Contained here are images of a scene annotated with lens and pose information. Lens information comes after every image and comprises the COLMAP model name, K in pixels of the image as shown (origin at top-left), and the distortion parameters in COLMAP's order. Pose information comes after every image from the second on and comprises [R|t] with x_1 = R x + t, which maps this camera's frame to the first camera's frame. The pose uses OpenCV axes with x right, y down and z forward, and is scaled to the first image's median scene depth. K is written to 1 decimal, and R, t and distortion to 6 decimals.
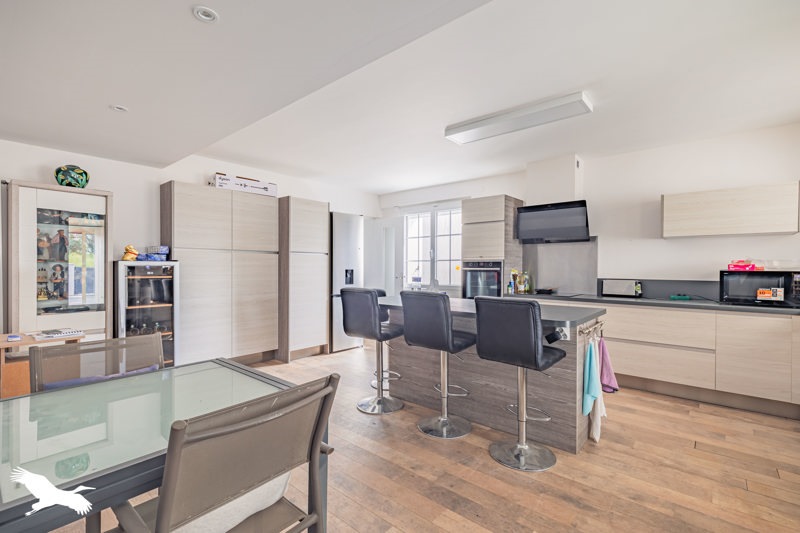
lens RADIAL K [[370.0, 0, 399.8], [0, 370.0, 267.0], [0, 0, 1]] dist [-0.002316, -0.000253]
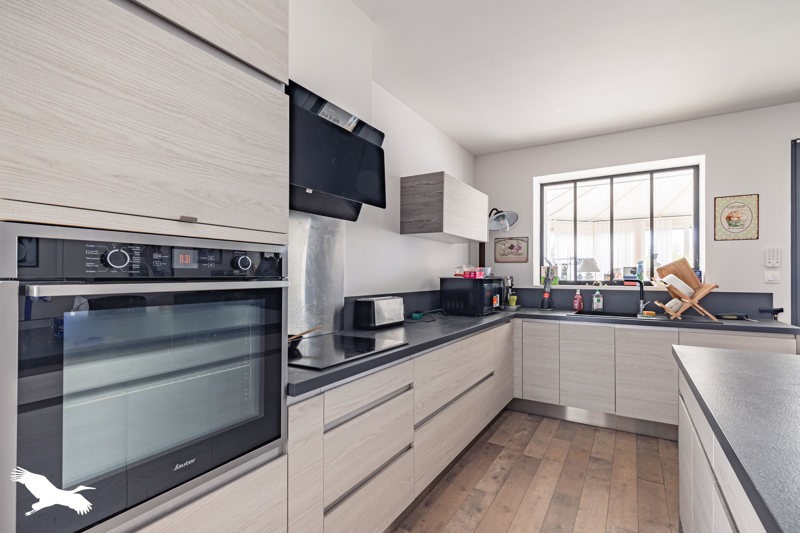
lens RADIAL K [[370.0, 0, 401.4], [0, 370.0, 270.1], [0, 0, 1]] dist [-0.002316, -0.000253]
pose [[-0.154039, 0.013568, 0.987972, 0.028649], [0.002347, 0.999908, -0.013366, -0.000672], [-0.988062, 0.000260, -0.154057, 1.399902]]
